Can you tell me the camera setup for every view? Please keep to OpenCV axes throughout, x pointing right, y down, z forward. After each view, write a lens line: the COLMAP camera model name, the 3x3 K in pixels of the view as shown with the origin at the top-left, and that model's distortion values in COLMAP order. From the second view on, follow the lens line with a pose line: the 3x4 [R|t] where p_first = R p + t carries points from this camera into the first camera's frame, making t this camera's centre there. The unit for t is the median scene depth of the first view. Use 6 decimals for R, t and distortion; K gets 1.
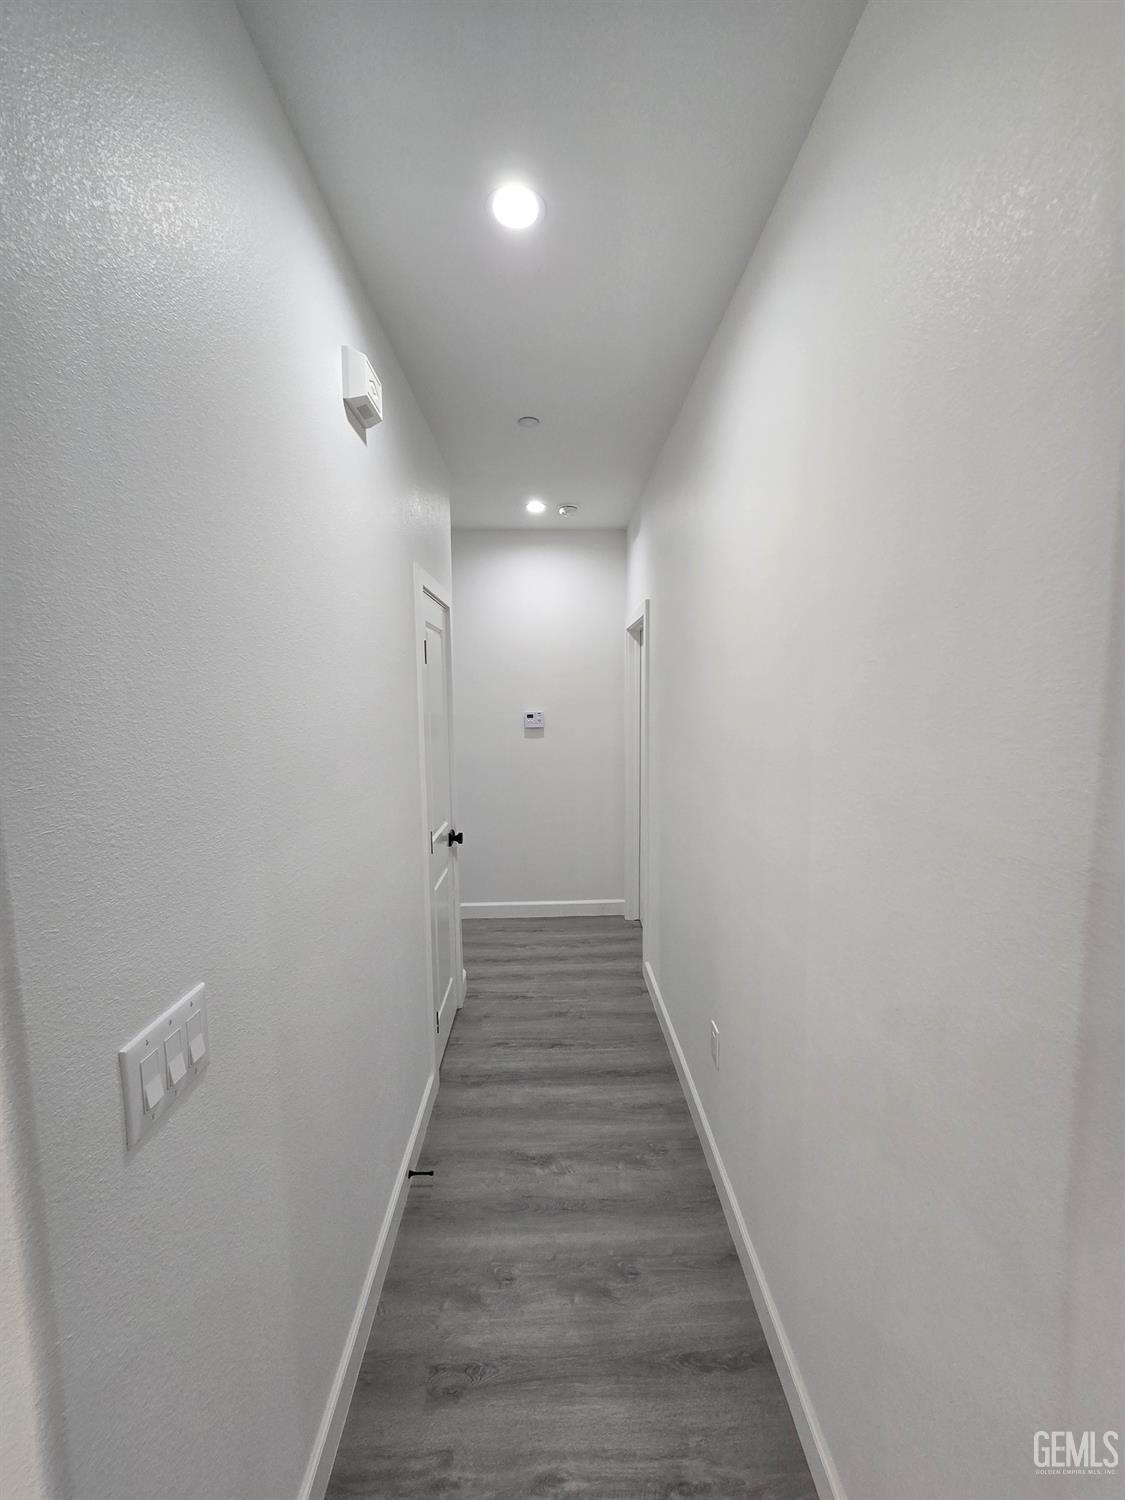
lens RADIAL K [[599.2, 0, 565.8], [0, 599.2, 750.0], [0, 0, 1]] dist [0.001914, 0.000337]
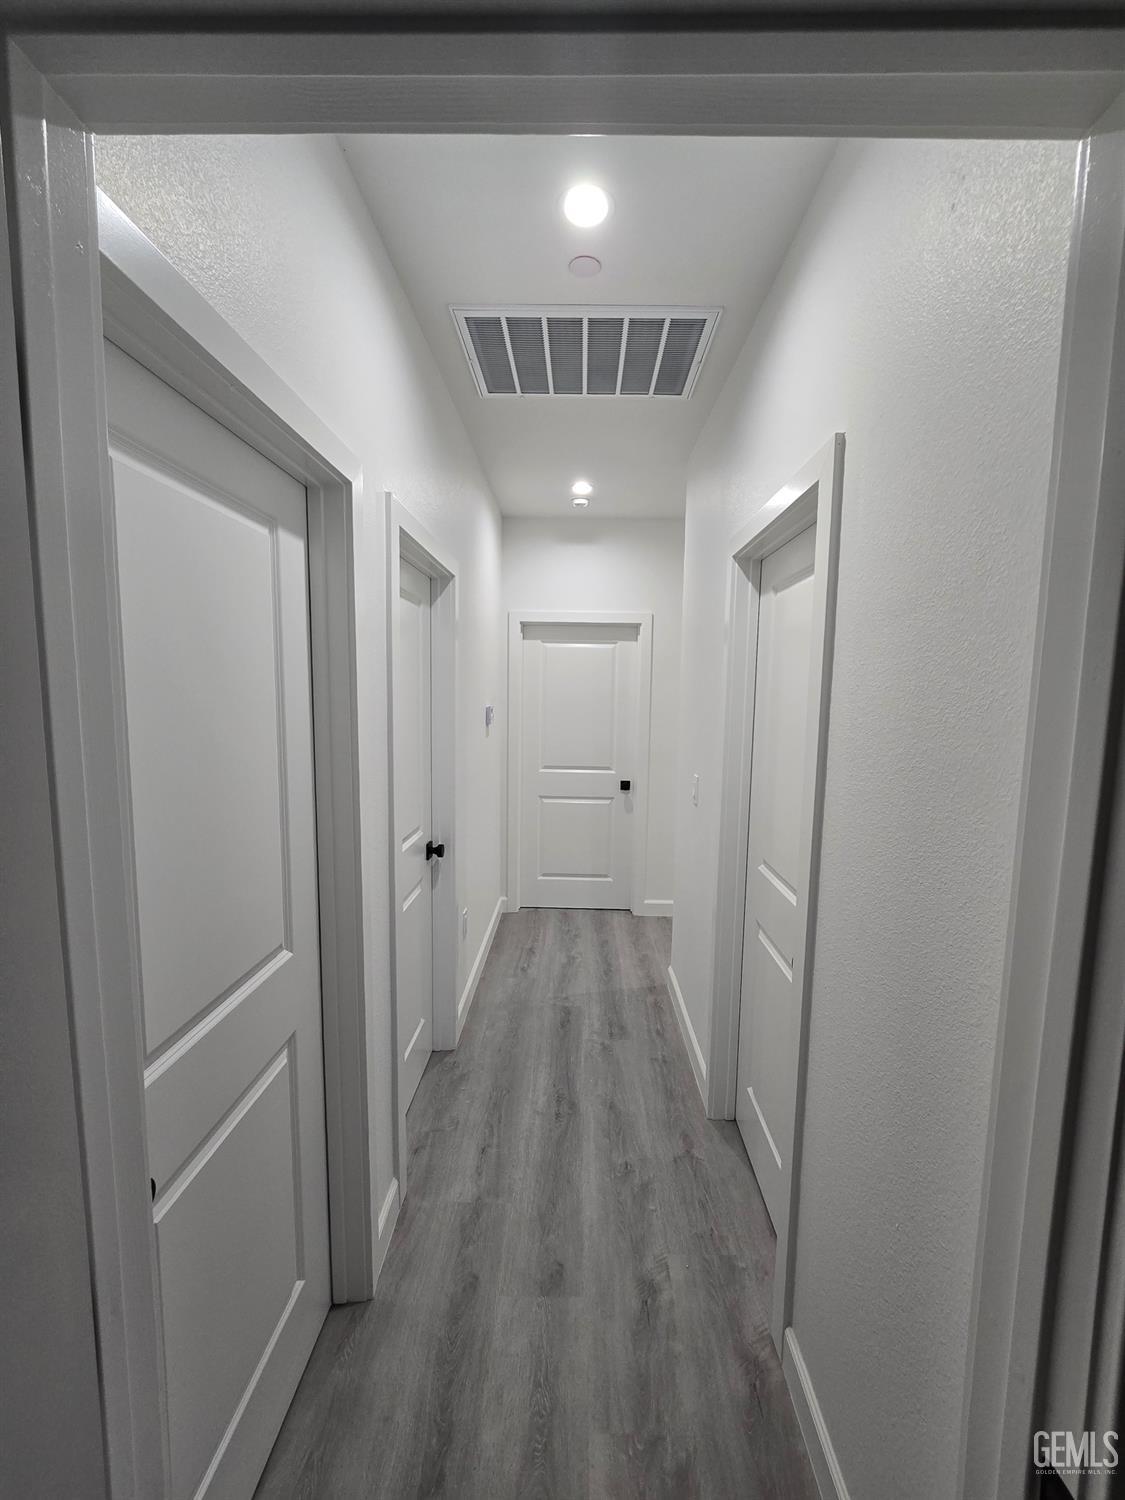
lens RADIAL K [[599.2, 0, 566.8], [0, 599.2, 750.2], [0, 0, 1]] dist [0.001914, 0.000337]
pose [[0.057218, -0.088850, 0.994400, -0.976895], [0.077916, 0.993391, 0.084277, -0.071731], [-0.995317, 0.072658, 0.063762, 0.936515]]
